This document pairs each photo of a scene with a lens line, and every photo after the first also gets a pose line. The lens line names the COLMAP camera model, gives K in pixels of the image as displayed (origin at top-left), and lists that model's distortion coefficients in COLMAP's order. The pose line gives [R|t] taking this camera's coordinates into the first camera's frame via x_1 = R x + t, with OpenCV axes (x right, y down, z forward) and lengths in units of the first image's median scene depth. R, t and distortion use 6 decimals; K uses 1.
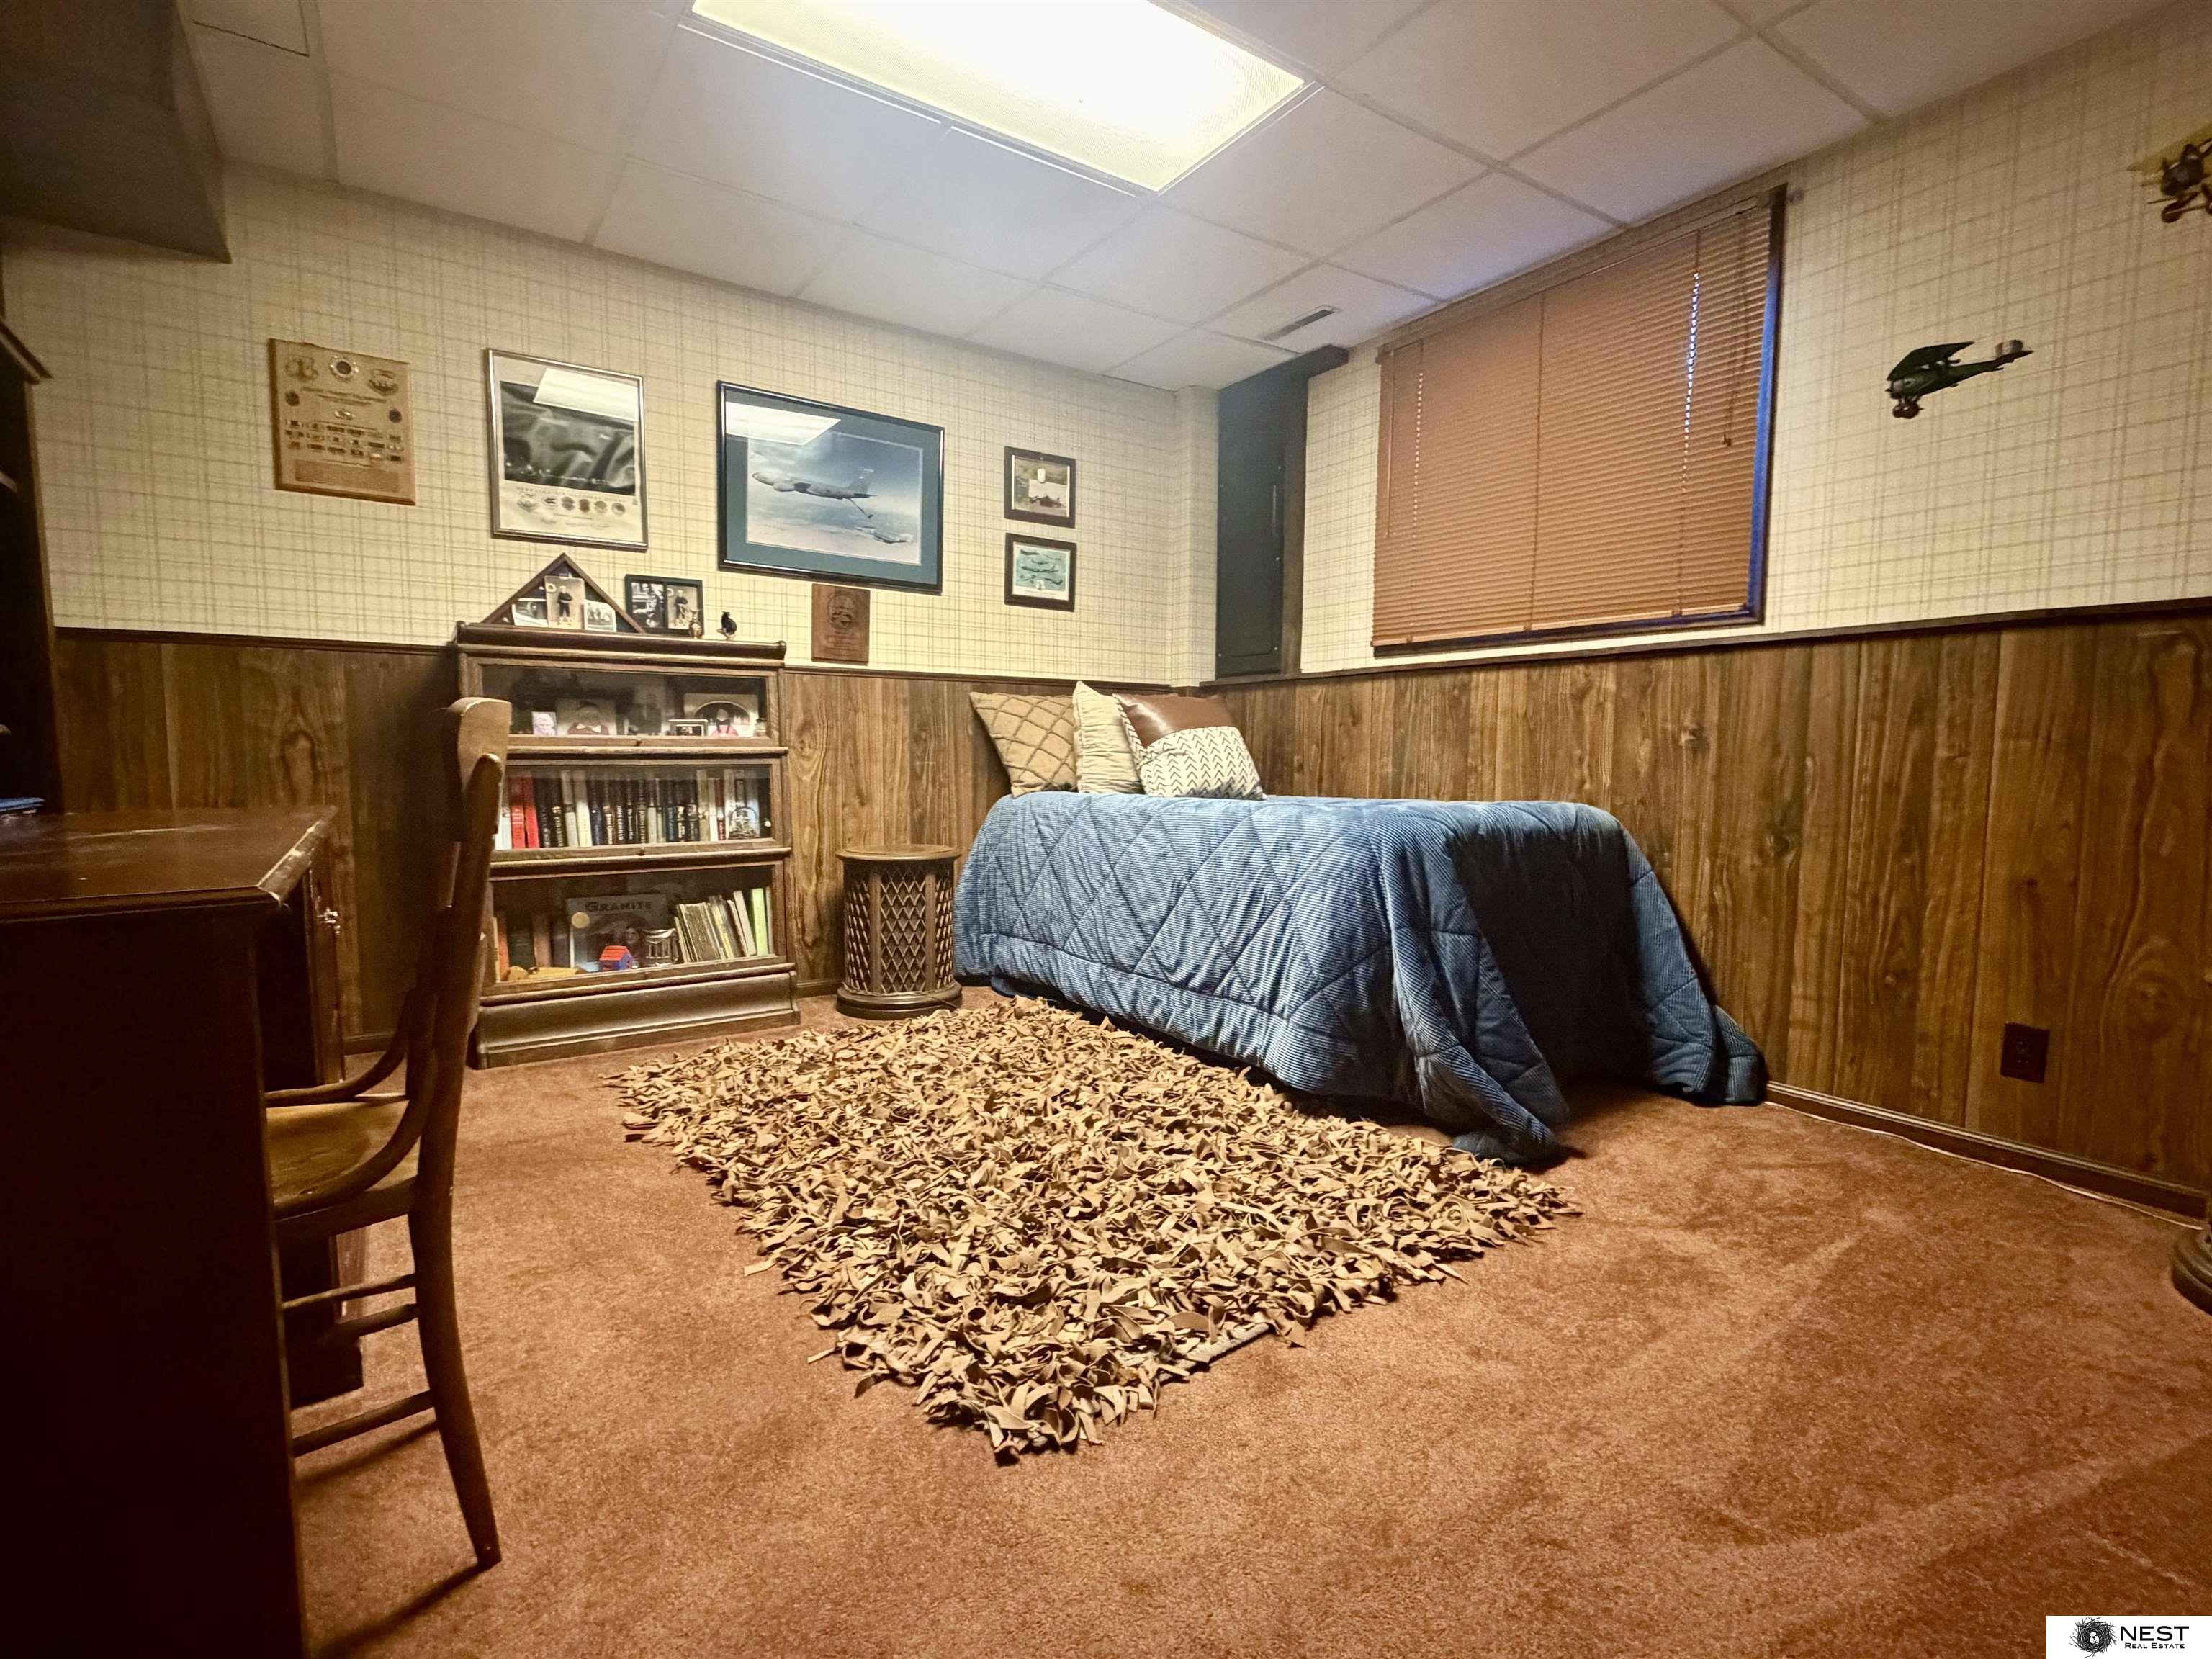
lens RADIAL K [[1049.8, 0, 1106.0], [0, 1049.8, 829.5], [0, 0, 1]] dist [-0.000507, 0.000156]
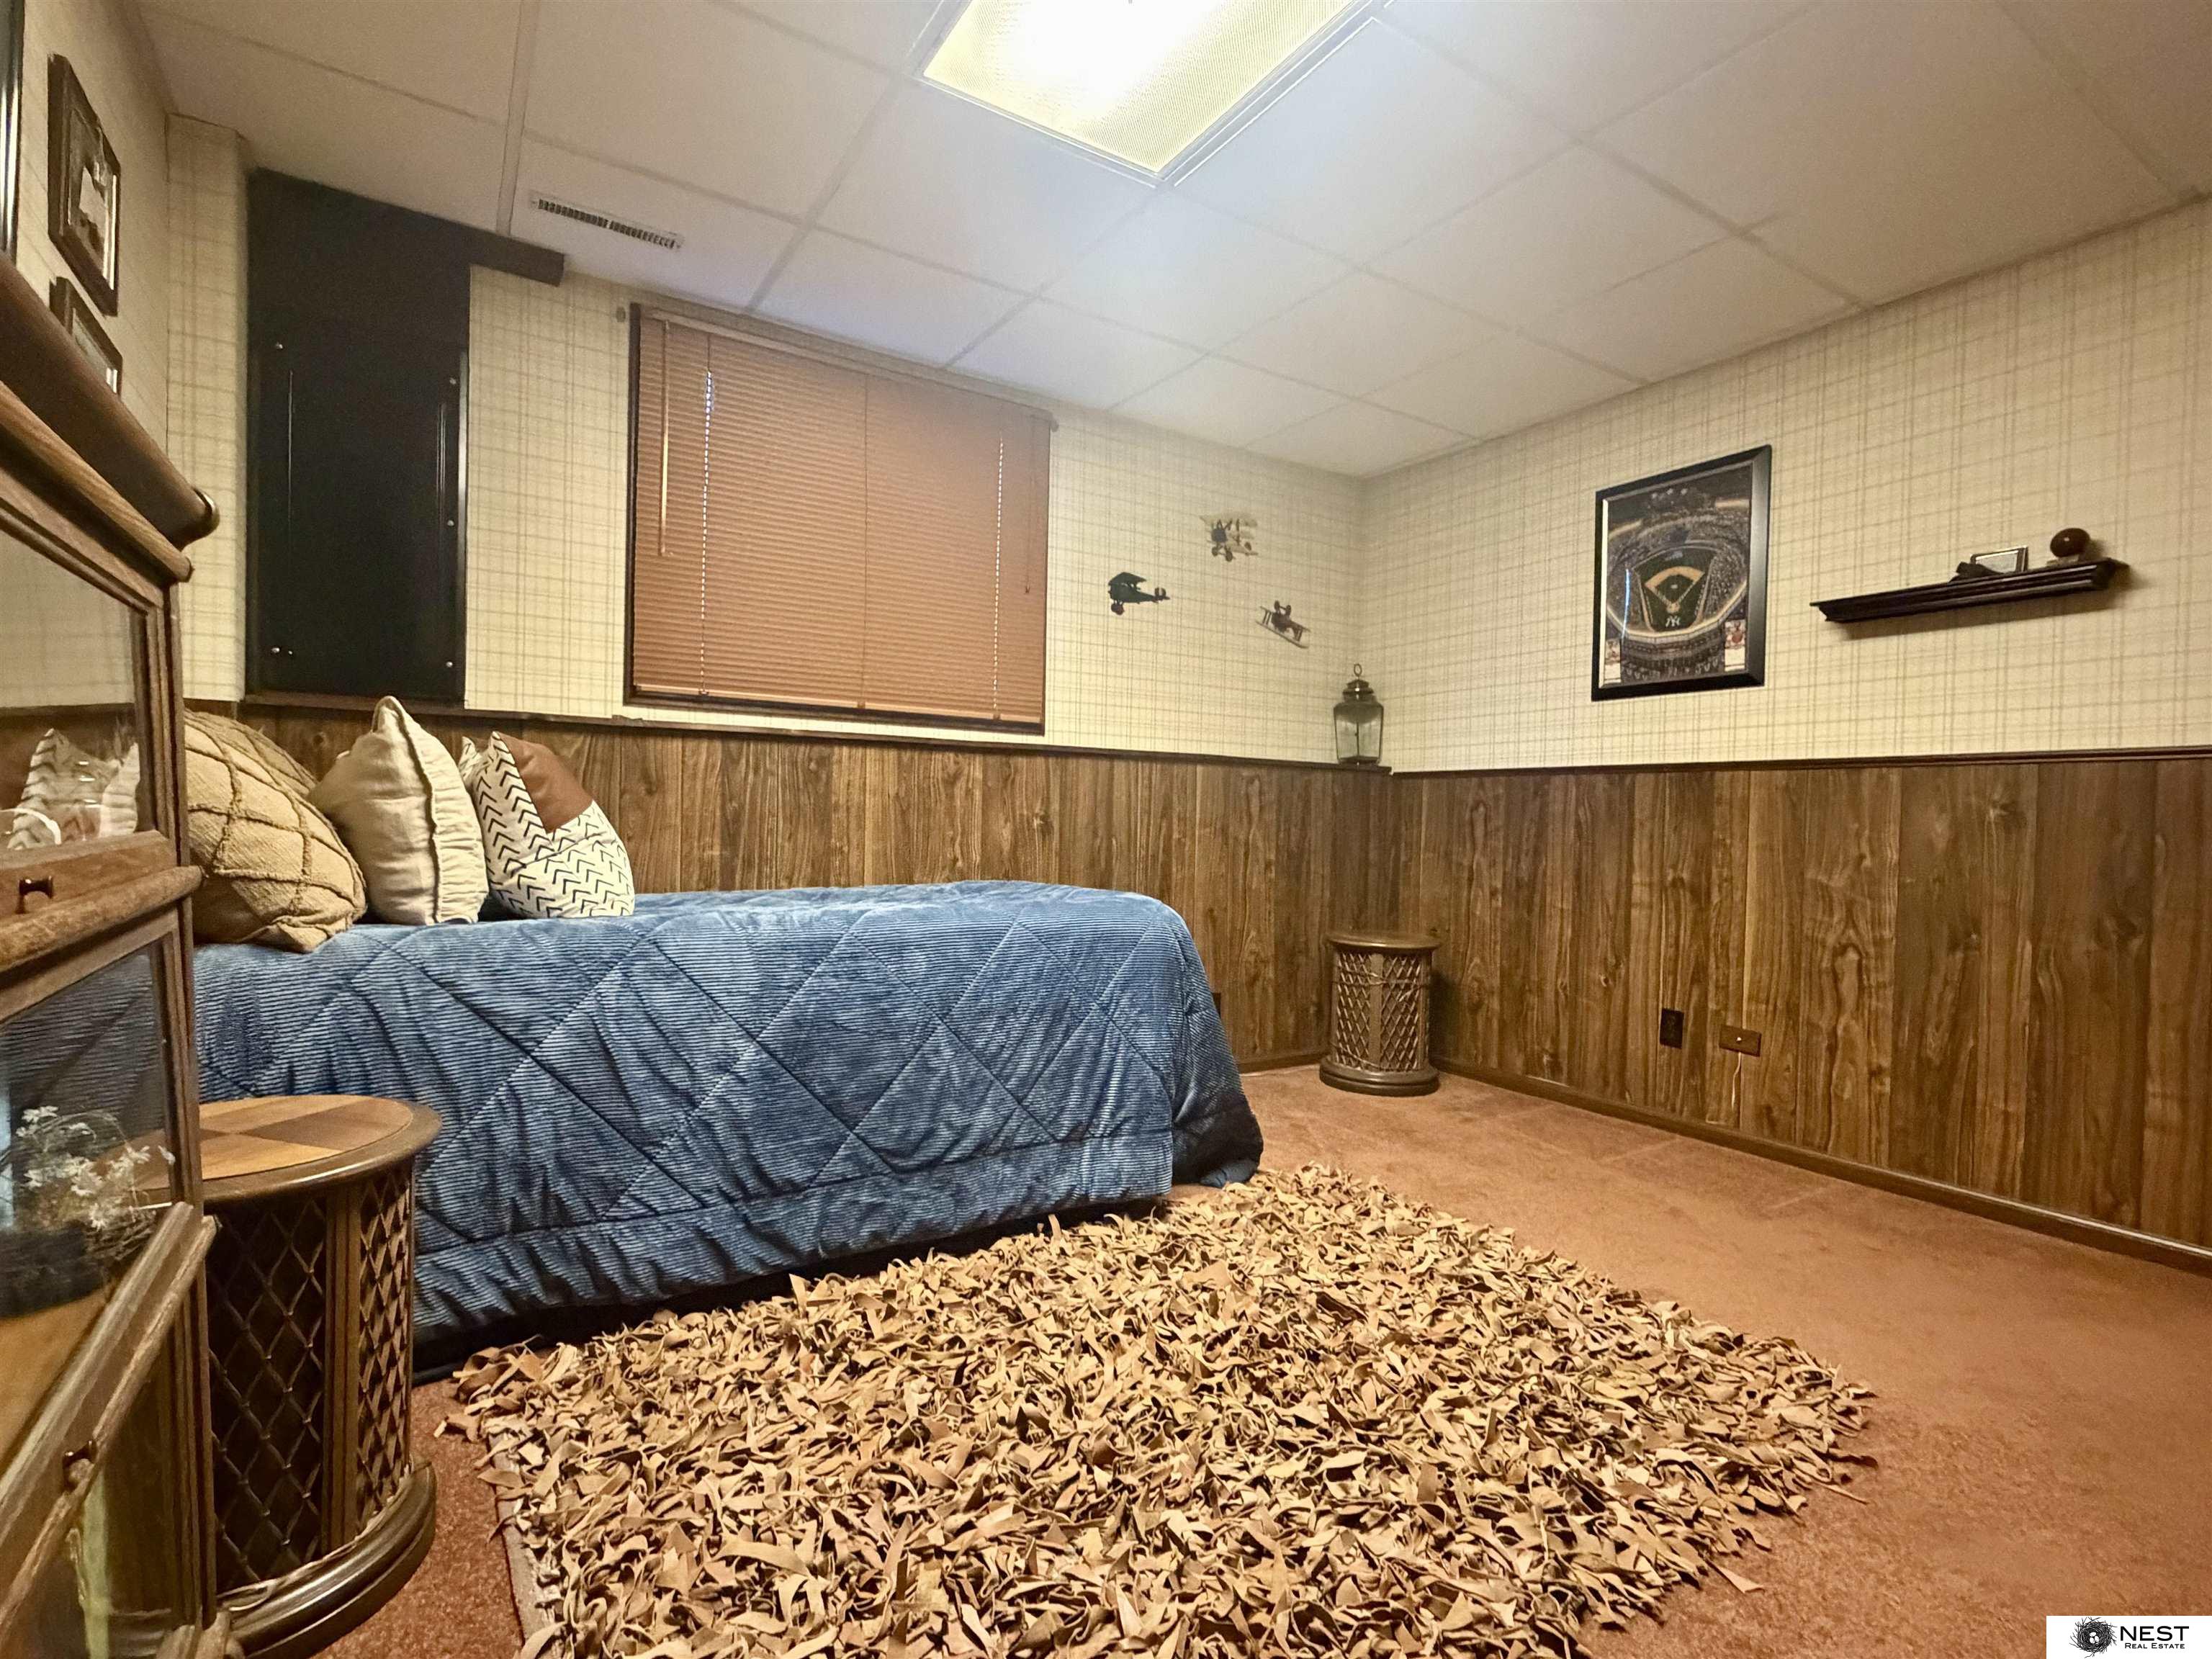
lens RADIAL K [[1049.8, 0, 1106.0], [0, 1049.8, 829.5], [0, 0, 1]] dist [-0.000507, 0.000156]
pose [[0.025531, -0.014623, 0.999567, -0.635315], [0.053174, 0.998497, 0.013249, -0.085073], [-0.998259, 0.052813, 0.026270, 0.830899]]
